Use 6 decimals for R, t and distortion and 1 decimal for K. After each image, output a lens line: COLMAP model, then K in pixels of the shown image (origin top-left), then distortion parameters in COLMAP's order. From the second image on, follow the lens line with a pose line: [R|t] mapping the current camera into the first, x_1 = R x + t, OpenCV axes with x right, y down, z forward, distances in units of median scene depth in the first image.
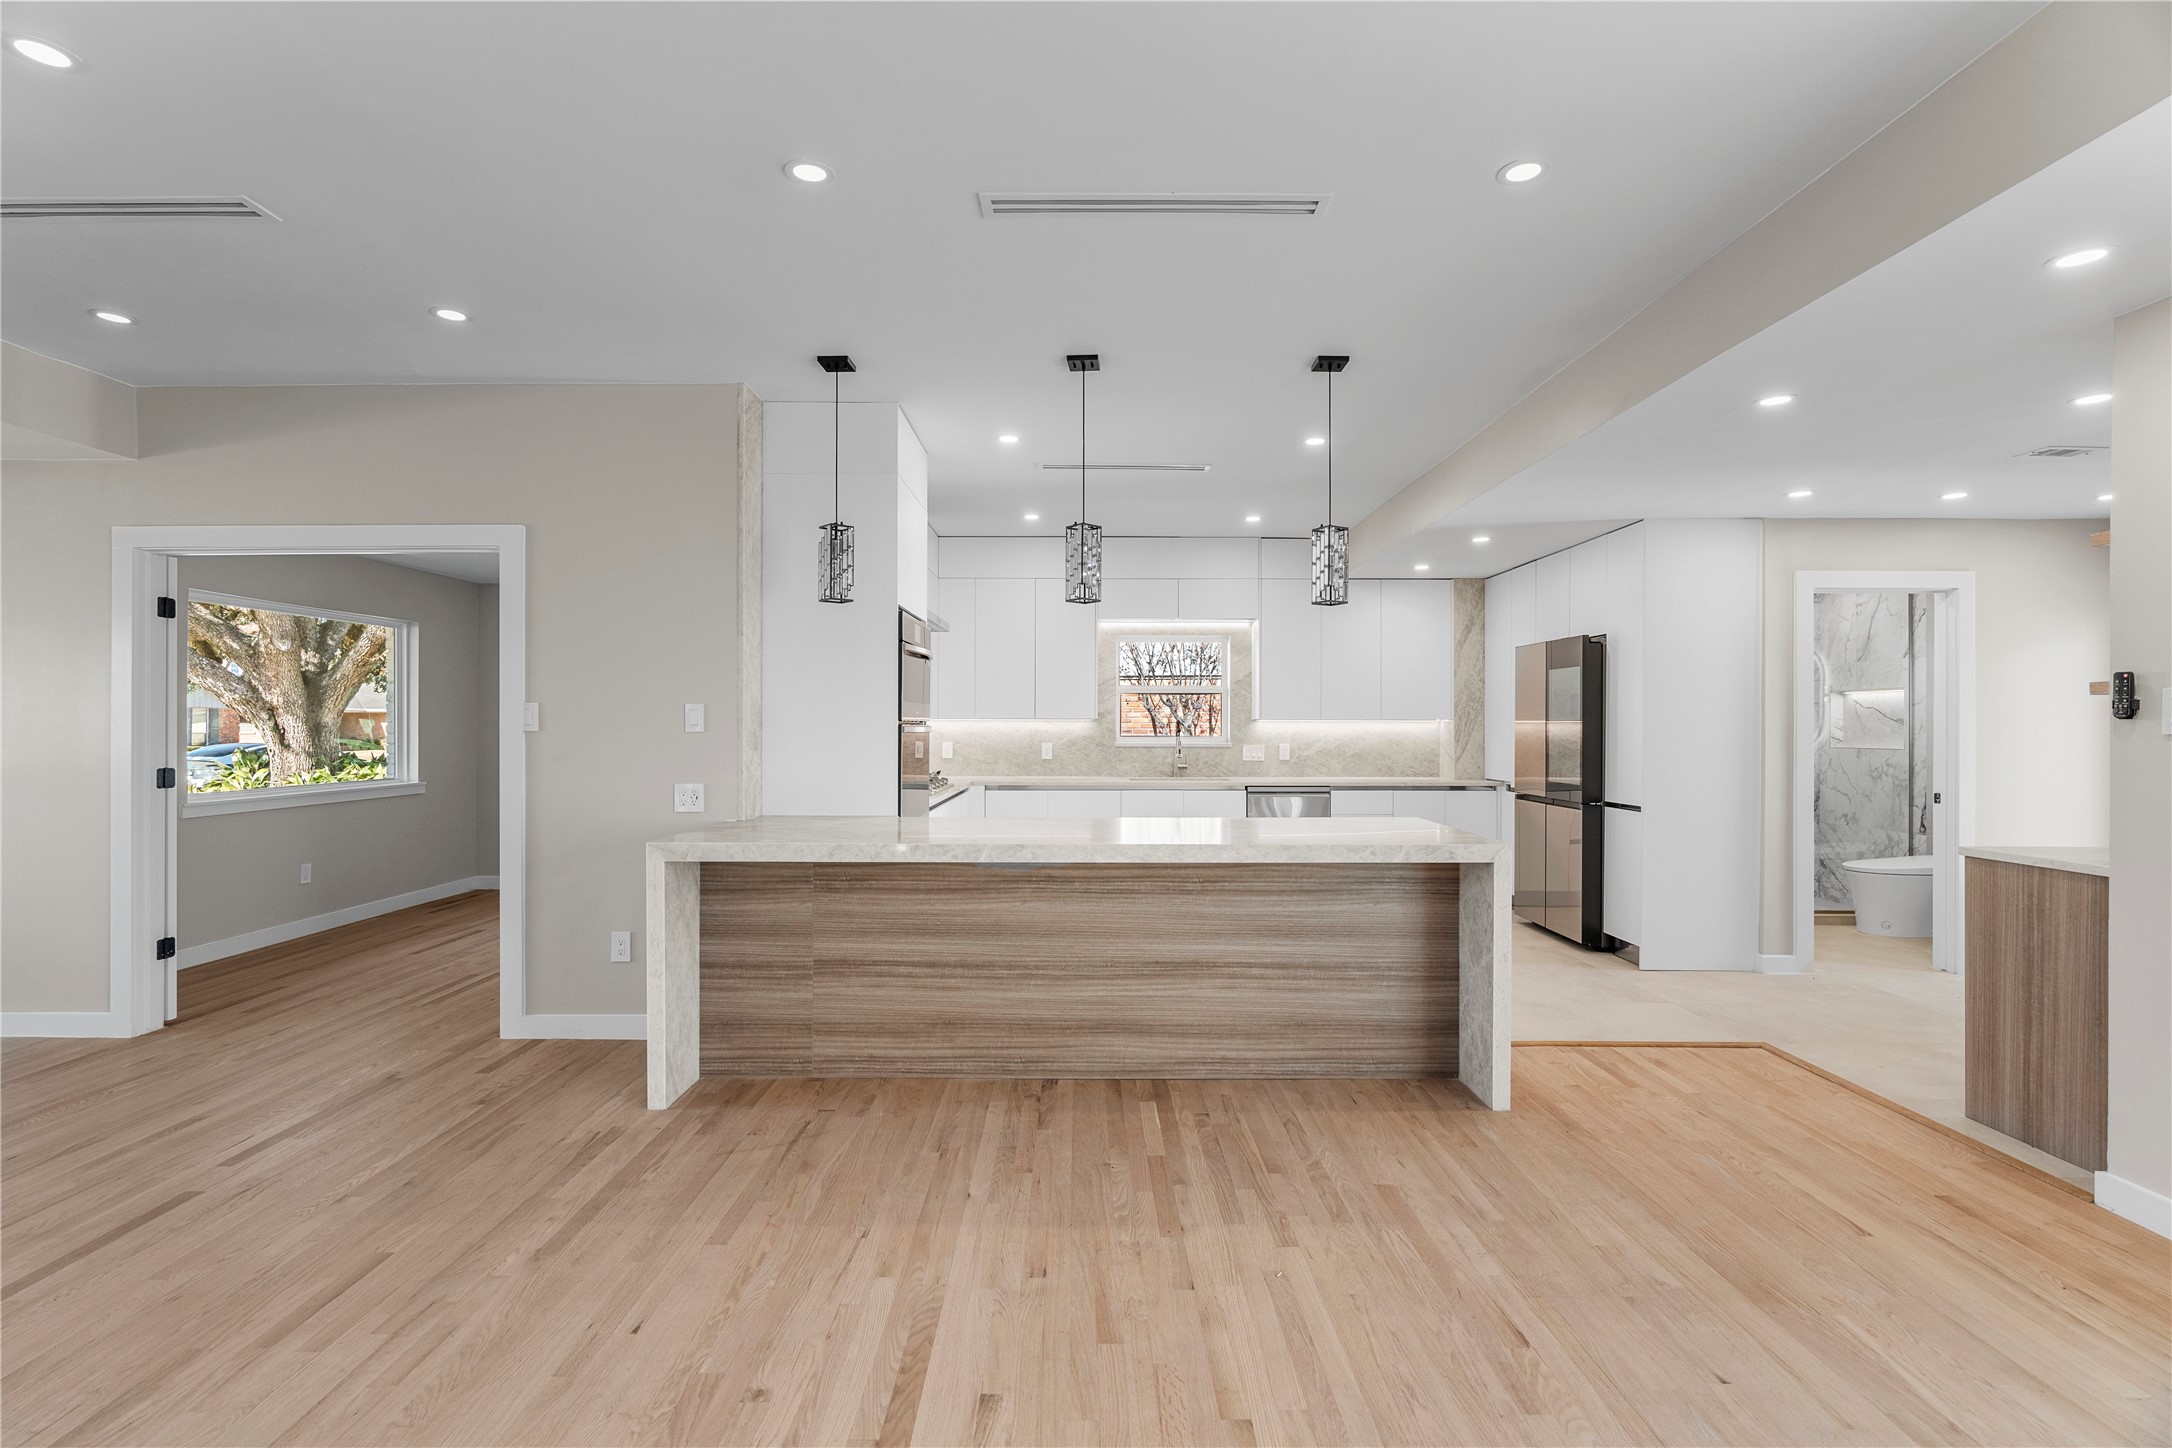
lens RADIAL K [[974.4, 0, 1086.0], [0, 974.4, 724.0], [0, 0, 1]] dist [-0.001414, 0.000083]
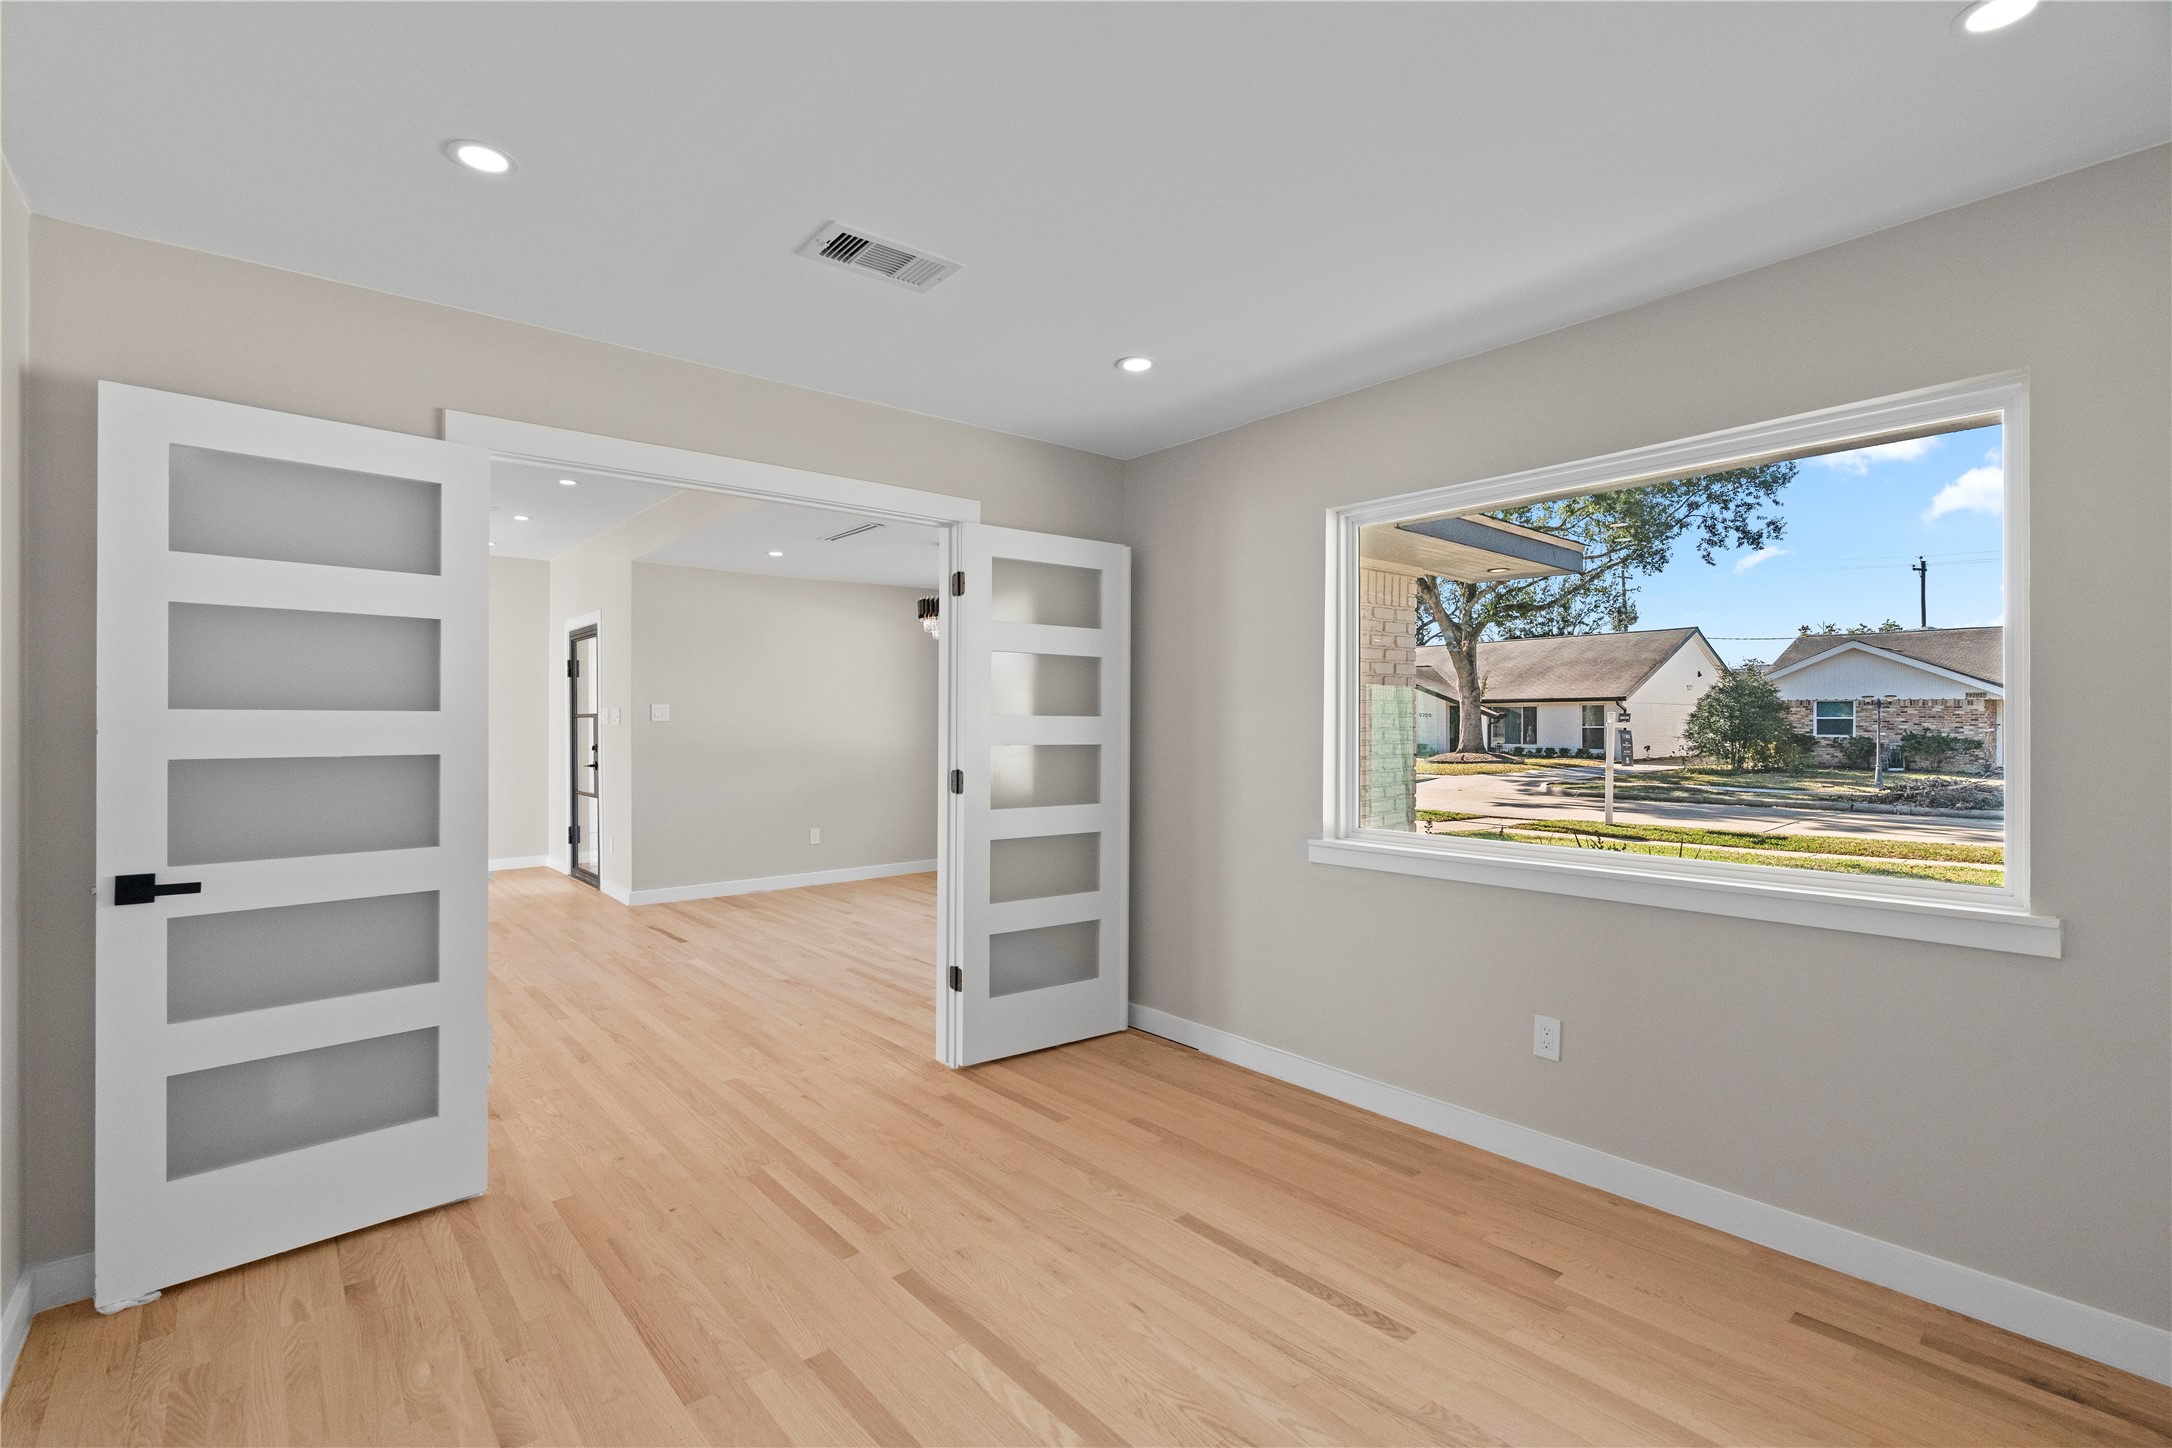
lens RADIAL K [[974.4, 0, 1086.0], [0, 974.4, 724.0], [0, 0, 1]] dist [-0.001414, 0.000083]
pose [[-0.753515, -0.003577, -0.657421, -0.489681], [-0.004308, 0.999991, -0.000503, 0.003704], [0.657417, 0.002453, -0.753523, 1.845623]]
